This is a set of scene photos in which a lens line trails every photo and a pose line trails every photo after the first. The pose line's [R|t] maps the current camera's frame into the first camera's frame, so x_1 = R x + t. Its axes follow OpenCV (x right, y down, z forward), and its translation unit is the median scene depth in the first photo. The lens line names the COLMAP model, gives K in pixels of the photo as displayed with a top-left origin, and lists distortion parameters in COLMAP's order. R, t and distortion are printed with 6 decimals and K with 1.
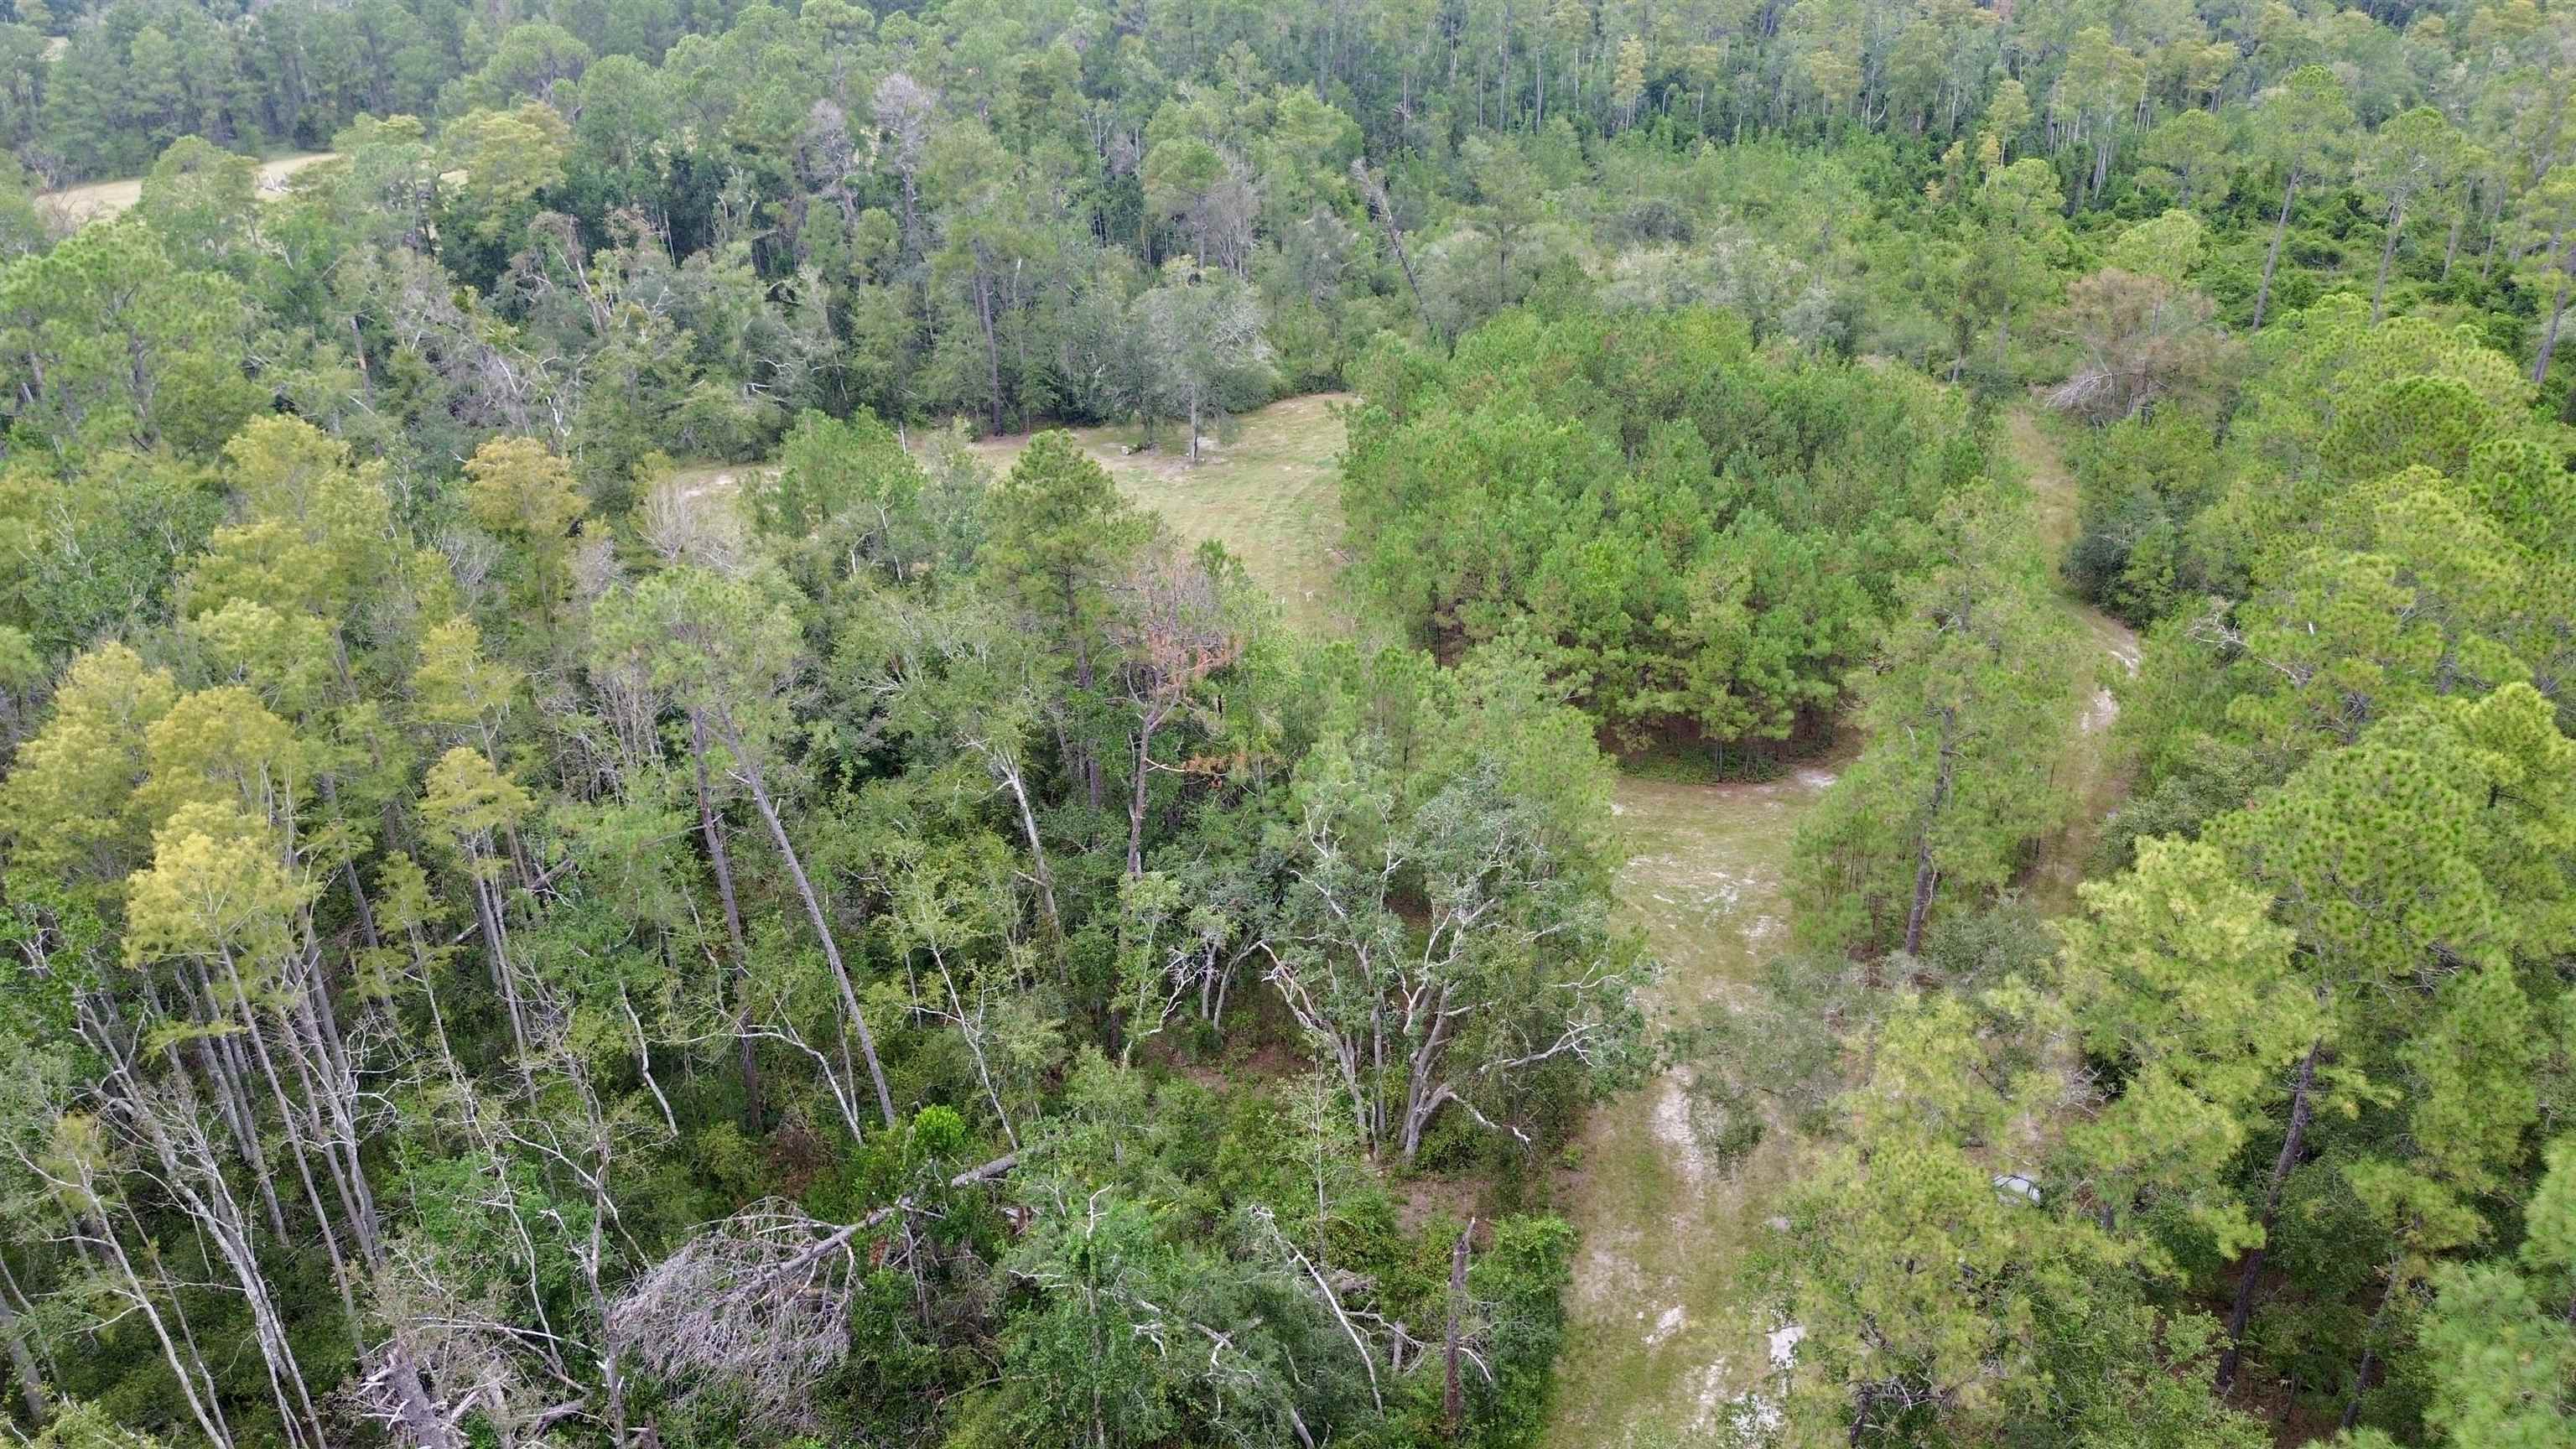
lens RADIAL K [[1830.0, 0, 1311.5], [0, 1830.0, 719.8], [0, 0, 1]] dist [0.072092, -0.067967]
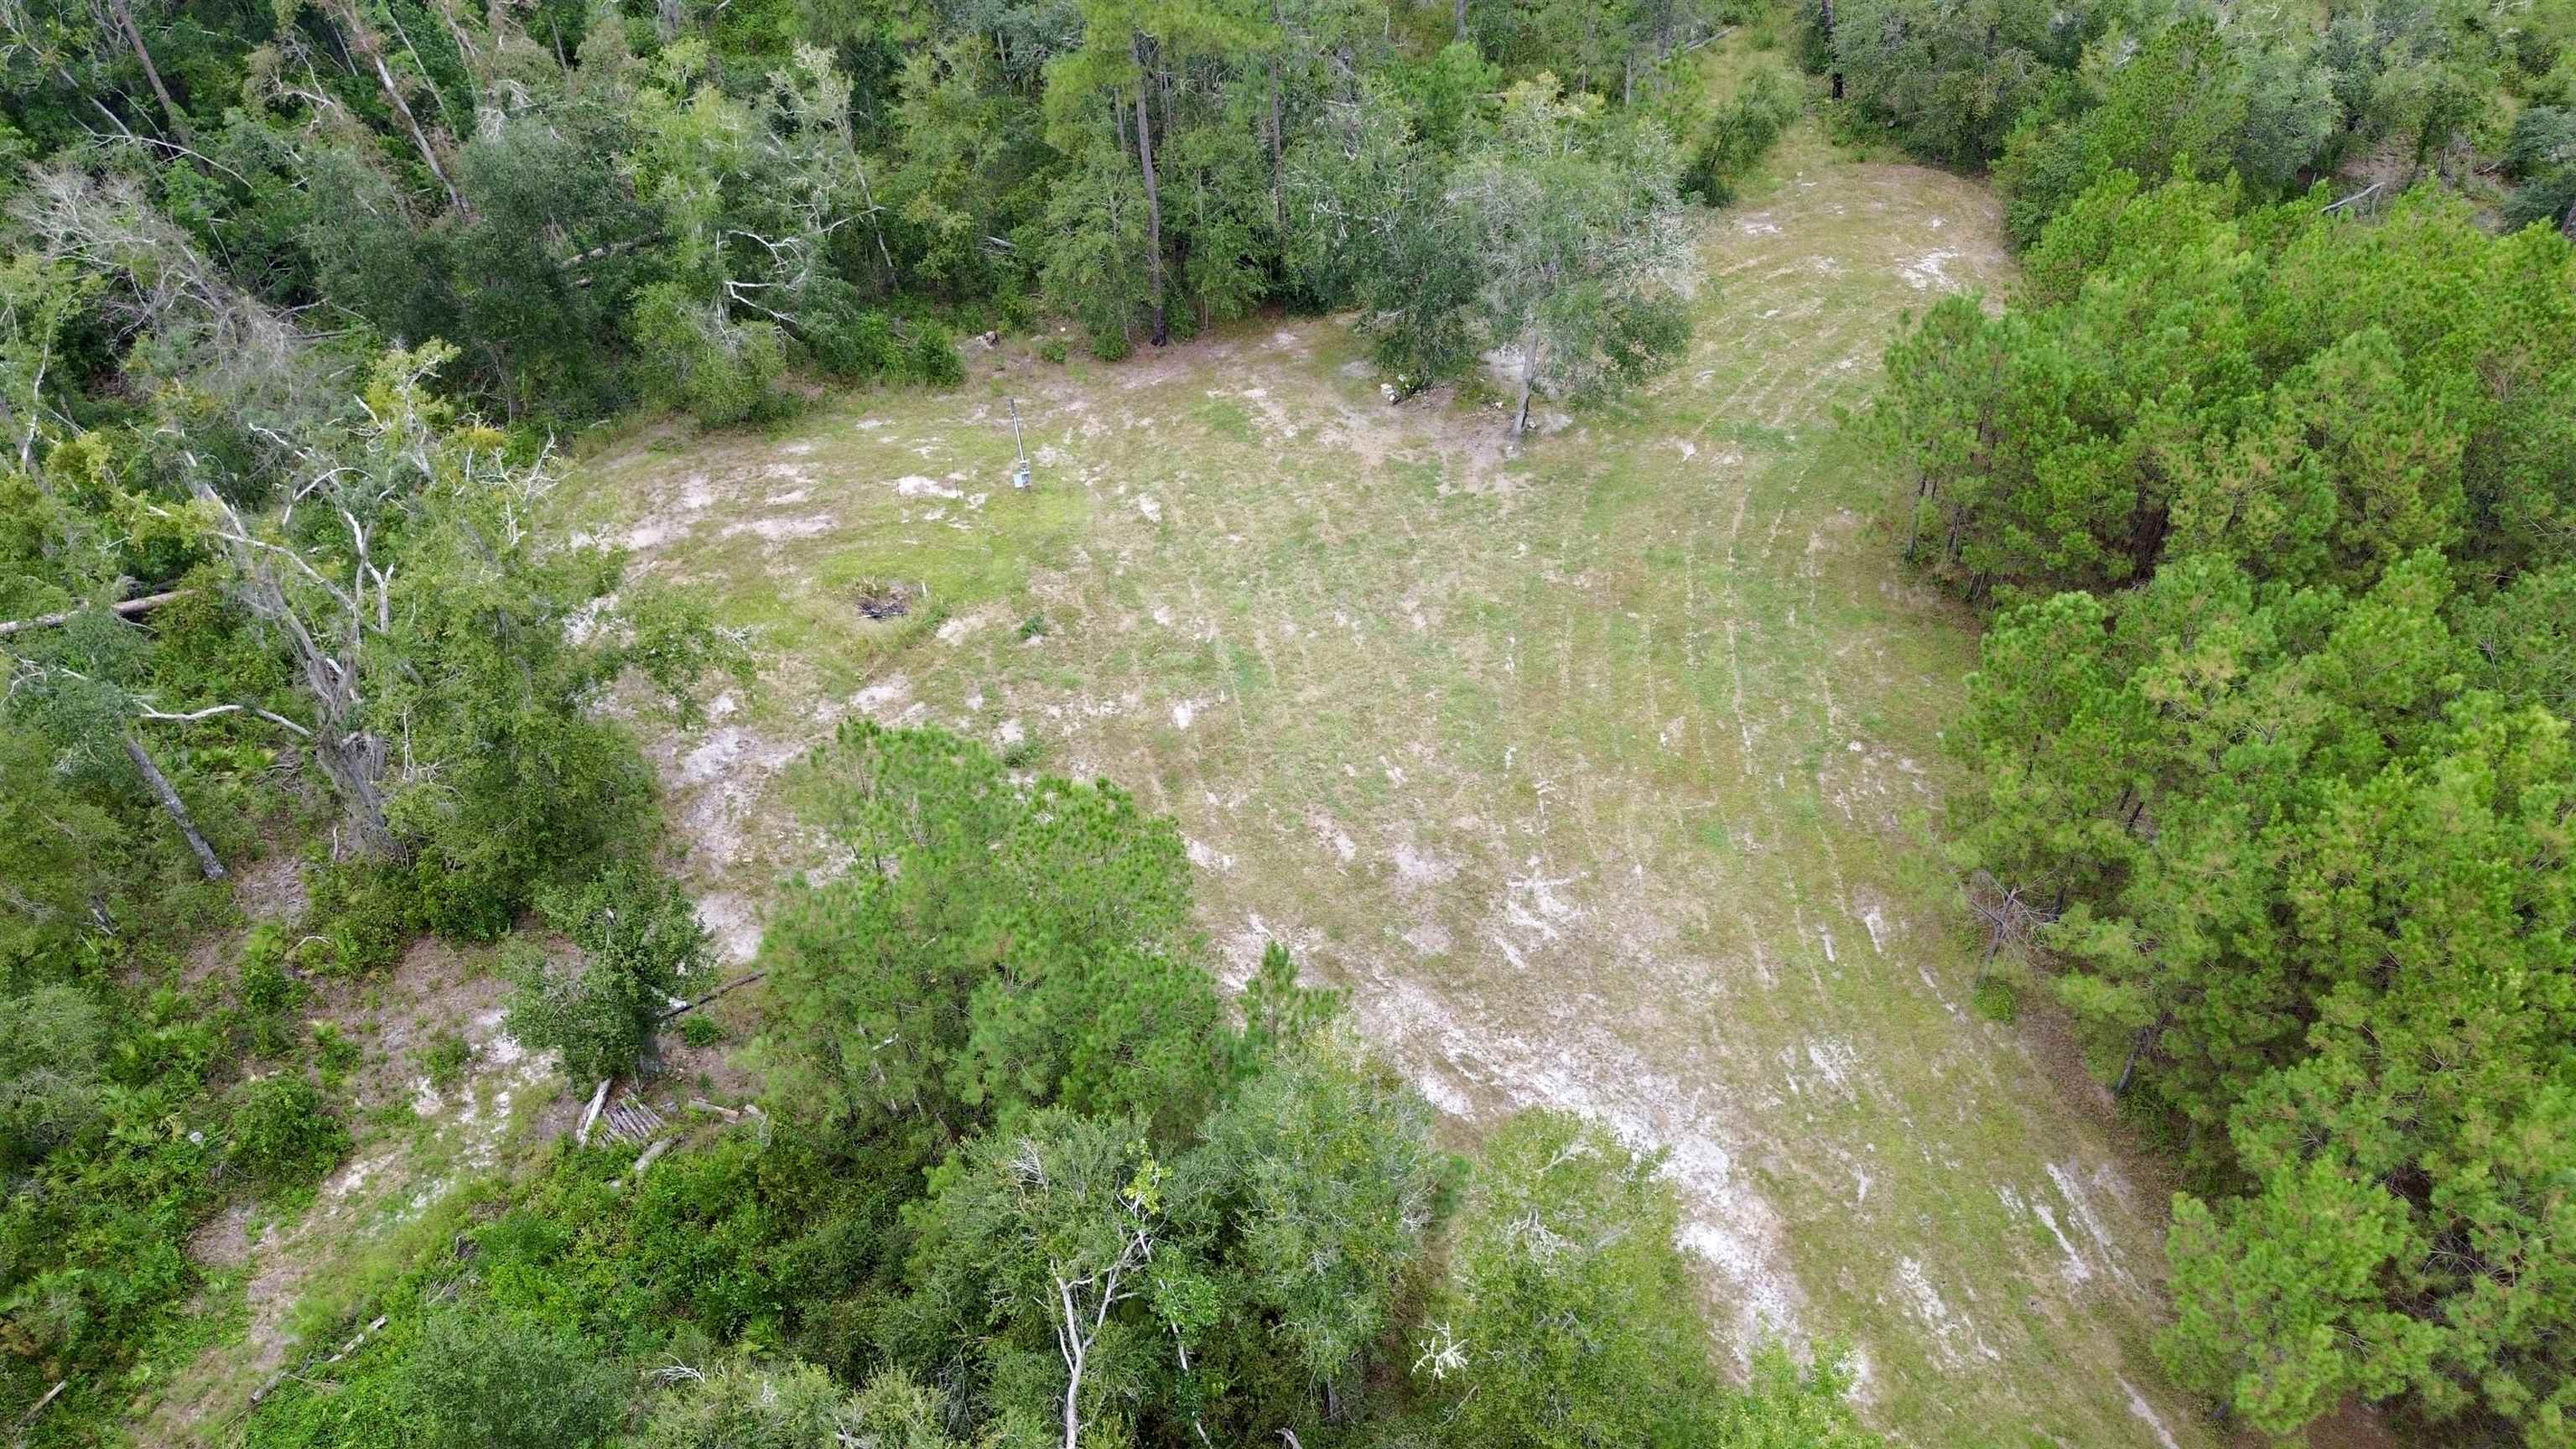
lens RADIAL K [[1830.0, 0, 1303.1], [0, 1830.0, 736.5], [0, 0, 1]] dist [0.072092, -0.067967]
pose [[0.999973, 0.004695, 0.005702, -0.170977], [-0.006228, 0.950986, 0.309171, -0.289488], [-0.003971, -0.309198, 0.950989, 0.550703]]
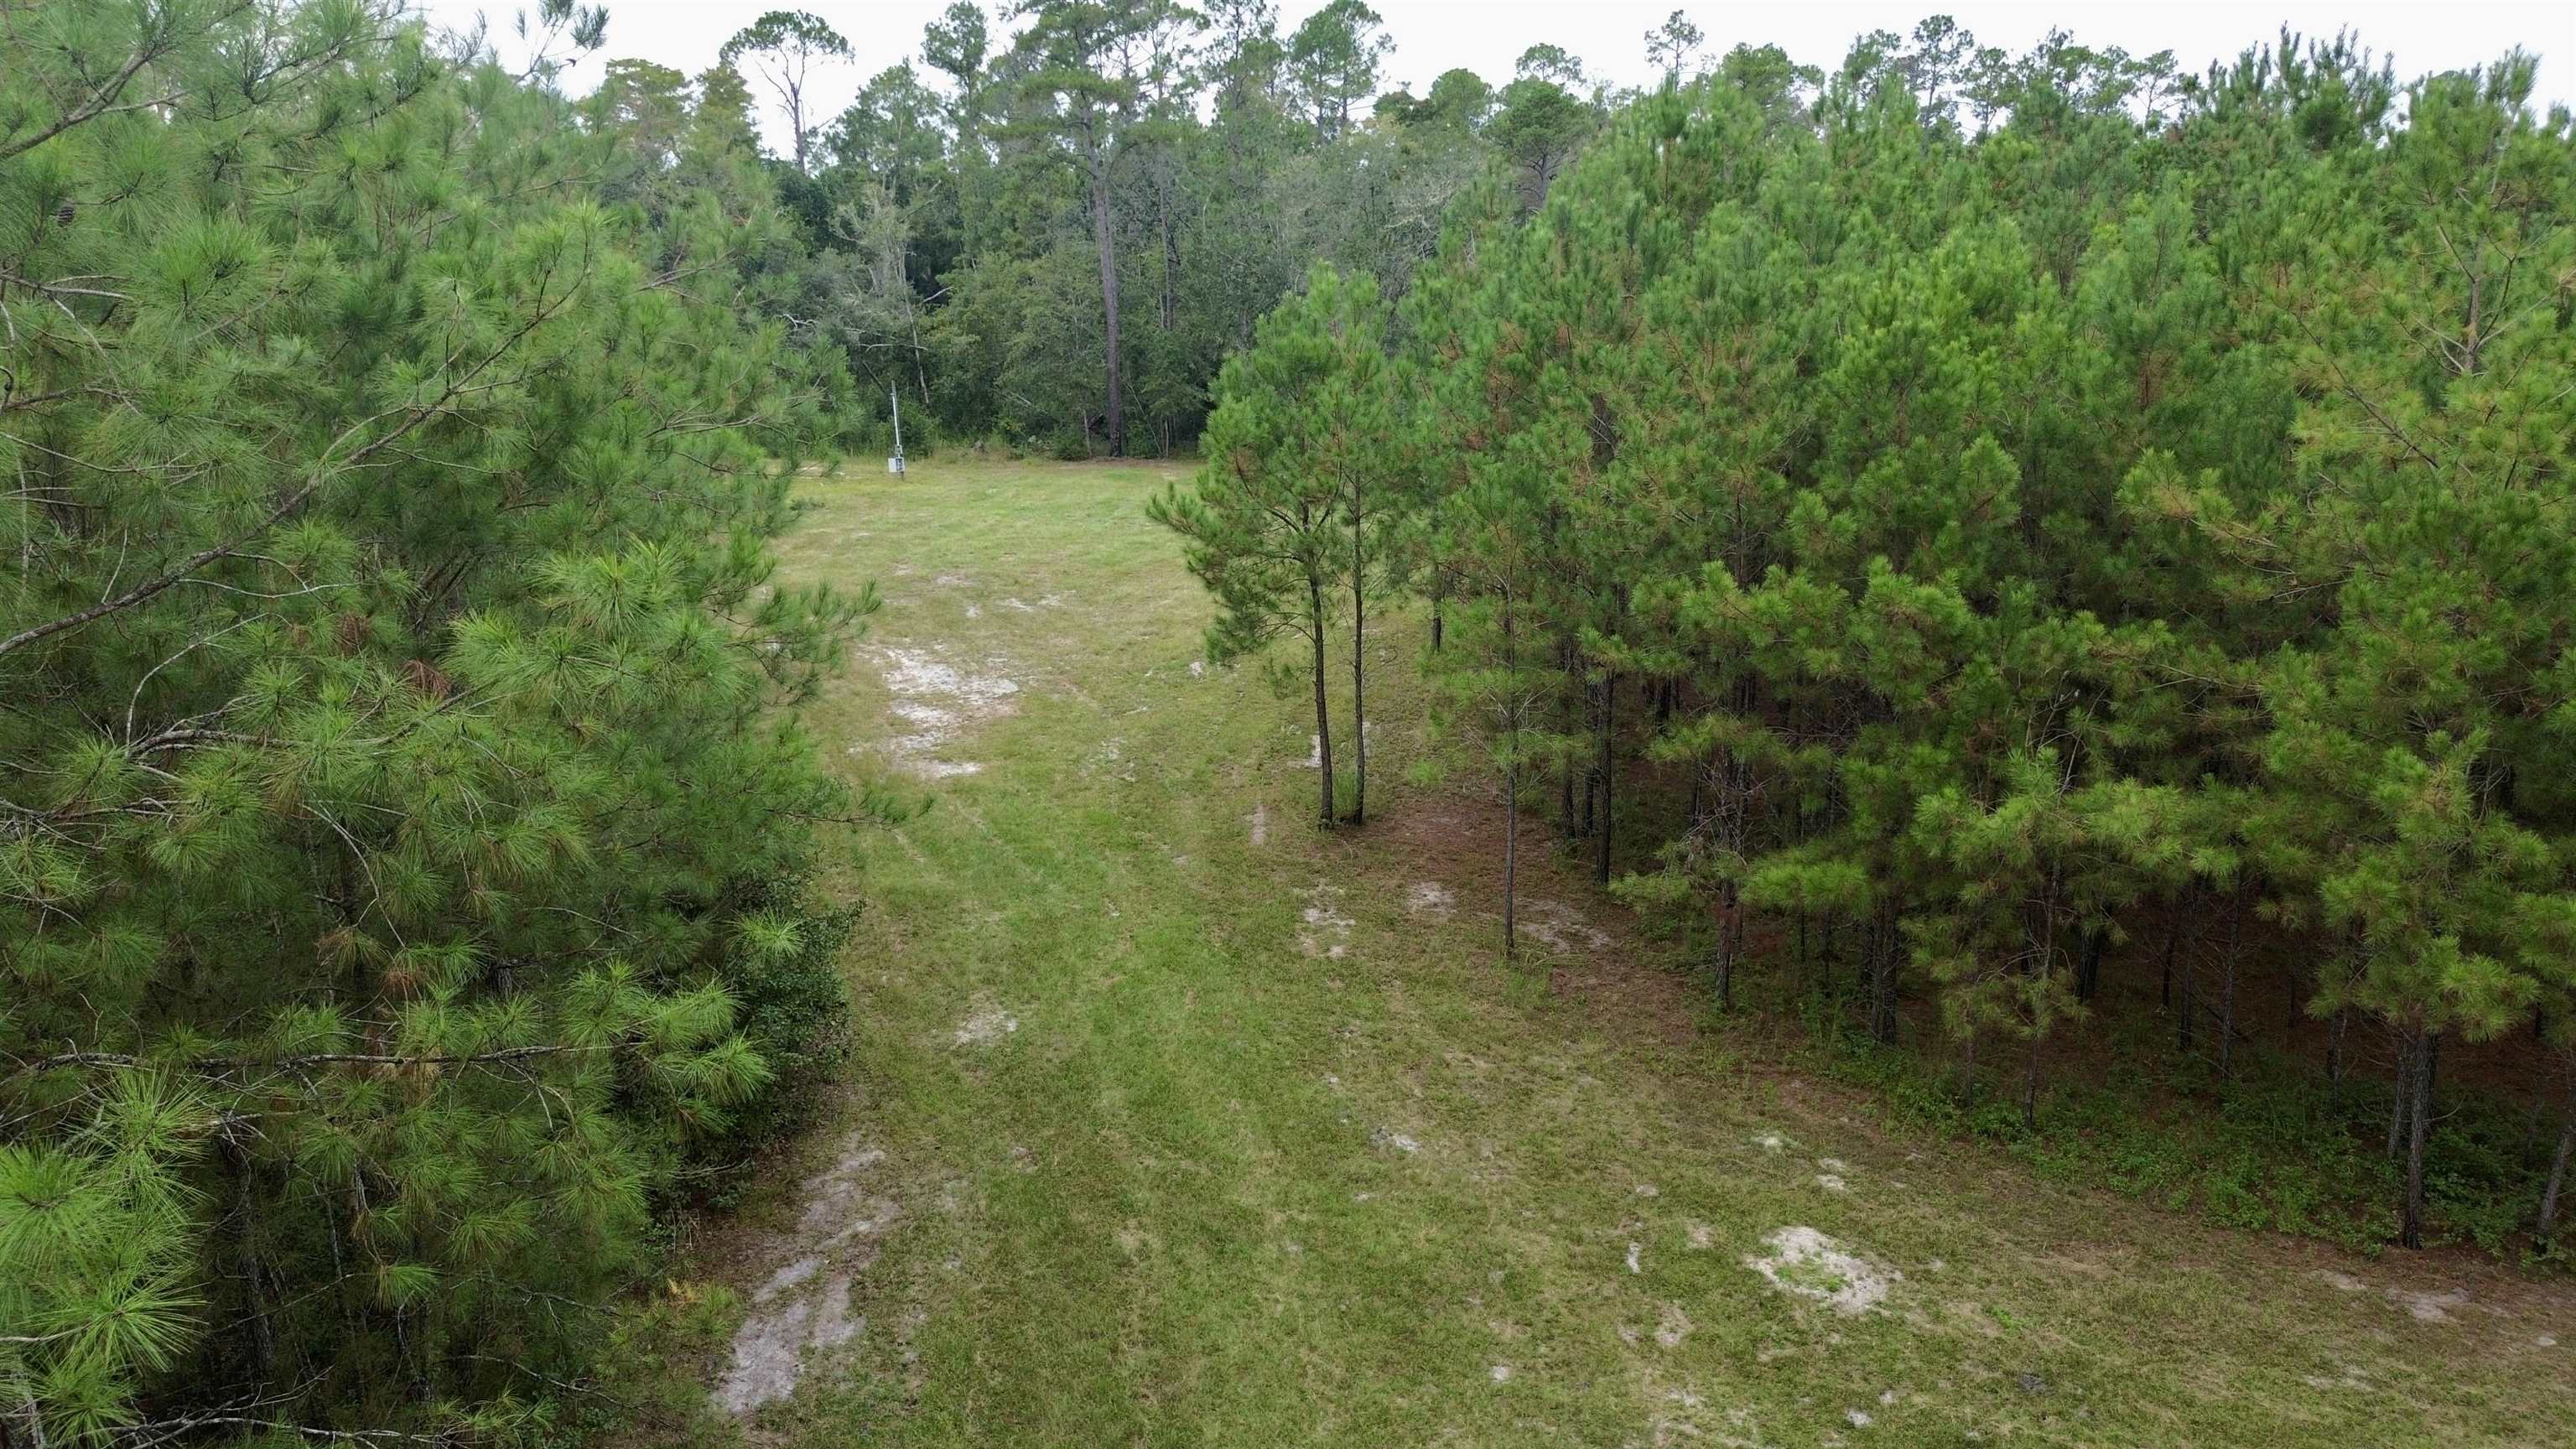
lens RADIAL K [[1830.0, 0, 1282.5], [0, 1830.0, 718.5], [0, 0, 1]] dist [0.072092, -0.067967]
pose [[0.935037, 0.090523, -0.342800, 0.139336], [-0.148843, 0.977754, -0.147795, 0.021245], [0.321795, 0.189217, 0.927709, 0.614578]]
